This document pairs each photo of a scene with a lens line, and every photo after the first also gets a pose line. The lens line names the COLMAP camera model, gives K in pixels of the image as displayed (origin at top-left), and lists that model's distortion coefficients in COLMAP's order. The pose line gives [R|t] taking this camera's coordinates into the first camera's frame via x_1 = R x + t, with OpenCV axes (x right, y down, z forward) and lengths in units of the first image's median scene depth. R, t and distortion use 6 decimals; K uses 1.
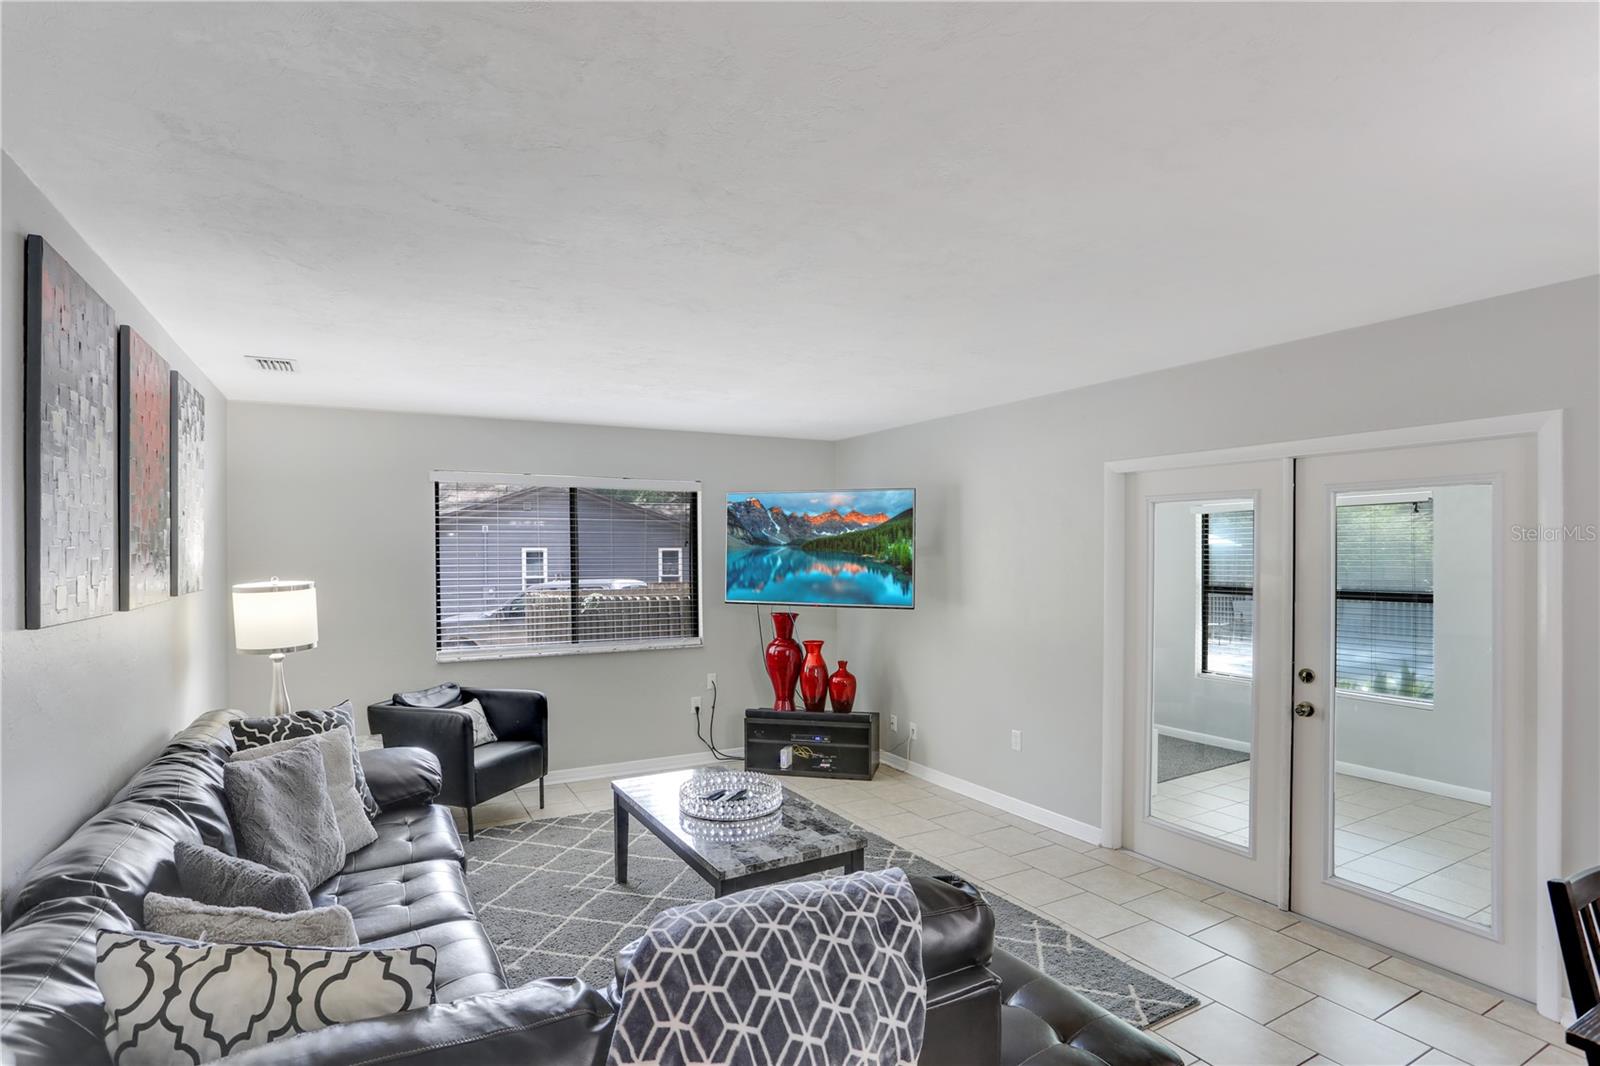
lens RADIAL K [[798.1, 0, 795.6], [0, 798.1, 539.7], [0, 0, 1]] dist [-0.030425, 0.001799]
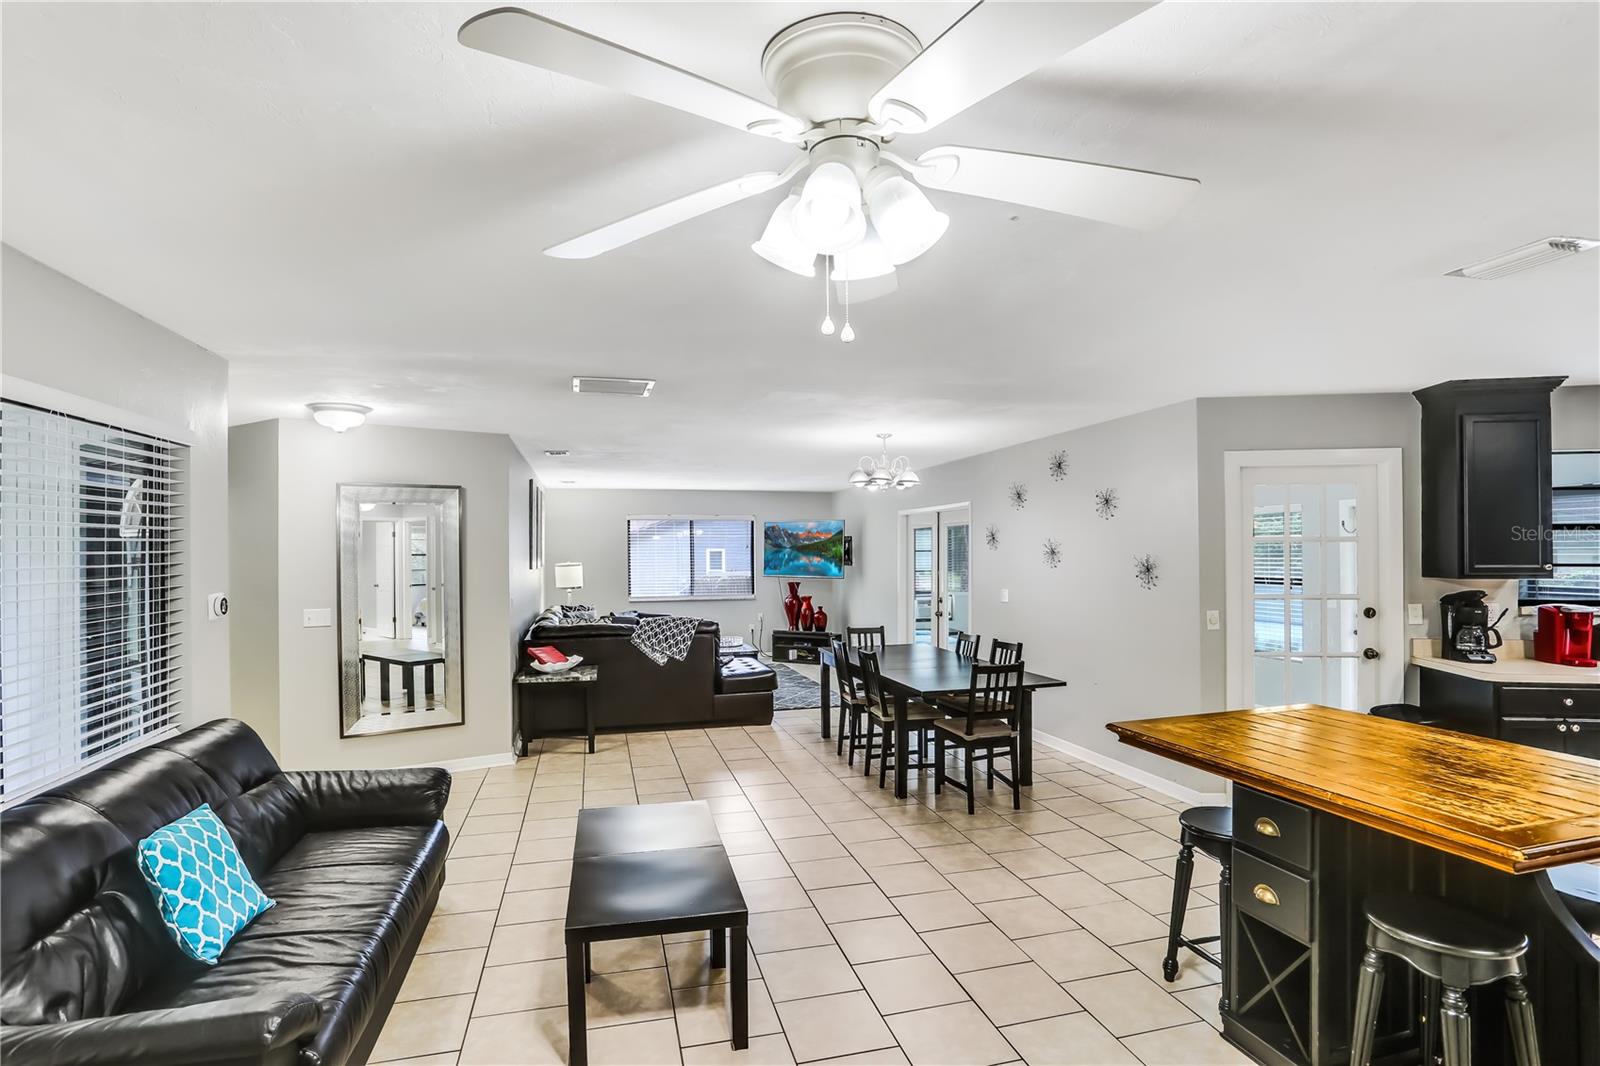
lens RADIAL K [[798.1, 0, 804.2], [0, 798.1, 539.4], [0, 0, 1]] dist [-0.030425, 0.001799]
pose [[0.966127, -0.007481, -0.257958, 0.533855], [0.008379, 0.999962, 0.002382, -0.019197], [0.257931, -0.004463, 0.966153, -0.923004]]
